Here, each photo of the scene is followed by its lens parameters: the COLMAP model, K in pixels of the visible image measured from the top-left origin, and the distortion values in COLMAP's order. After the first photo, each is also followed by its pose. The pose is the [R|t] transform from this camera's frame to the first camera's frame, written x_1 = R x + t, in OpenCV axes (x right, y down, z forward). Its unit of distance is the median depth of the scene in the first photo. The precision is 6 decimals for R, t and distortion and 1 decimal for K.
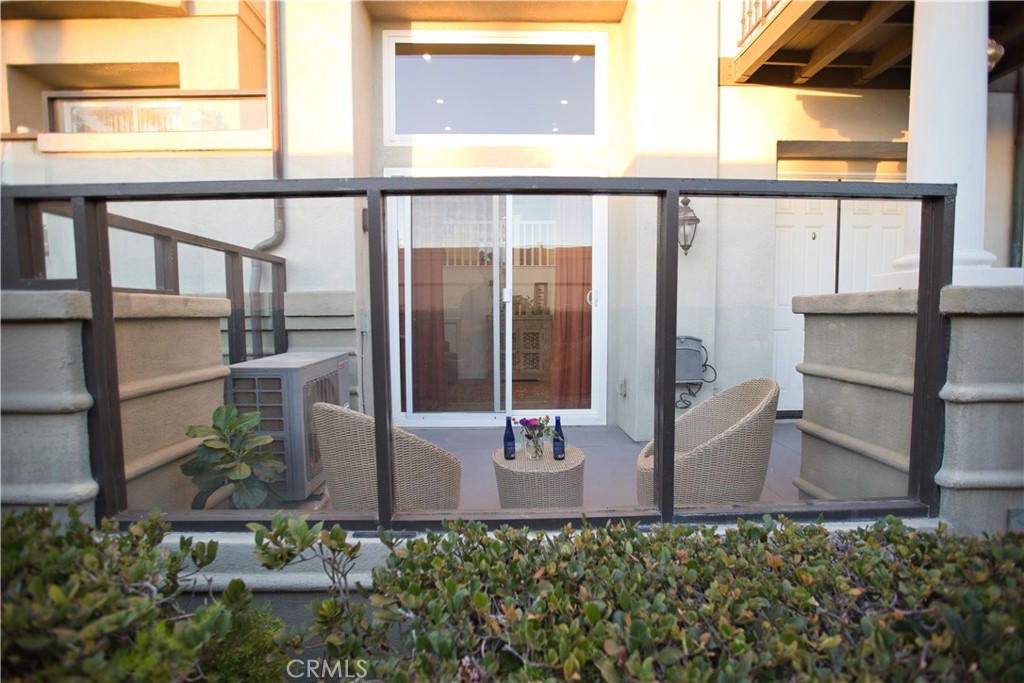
lens RADIAL K [[469.7, 0, 514.0], [0, 469.7, 341.5], [0, 0, 1]] dist [-0.000749, 0.000778]
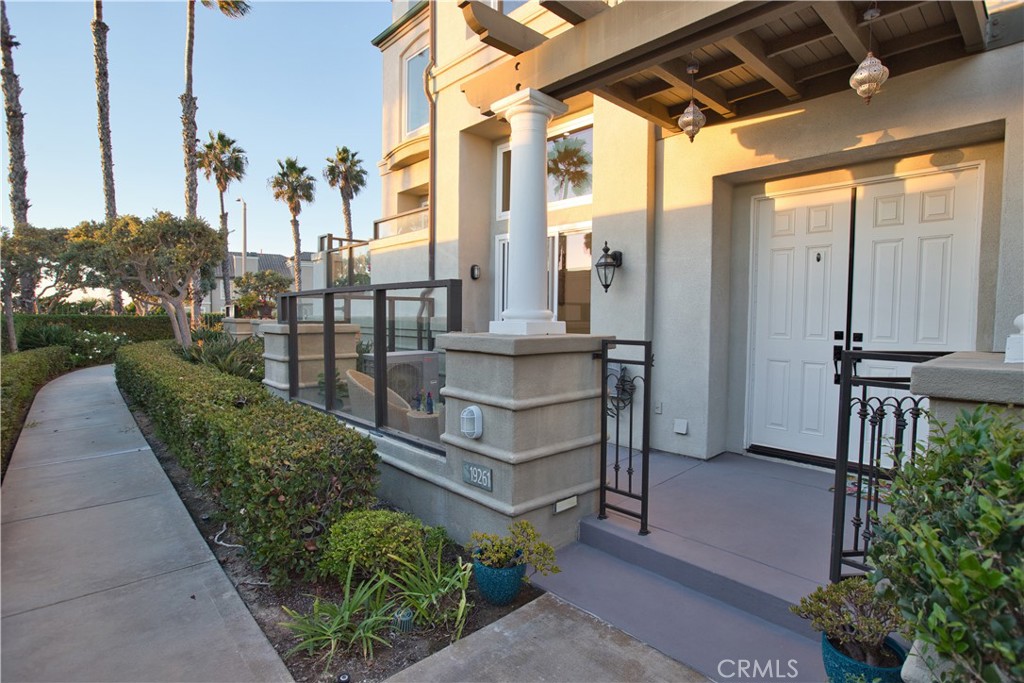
lens RADIAL K [[504.8, 0, 512.0], [0, 504.8, 341.5], [0, 0, 1]] dist [0.000983, 0.005310]
pose [[0.662649, 0.052830, -0.747065, 1.164979], [-0.053292, 0.998306, 0.023327, -0.069009], [0.747032, 0.024355, 0.664342, -0.070489]]
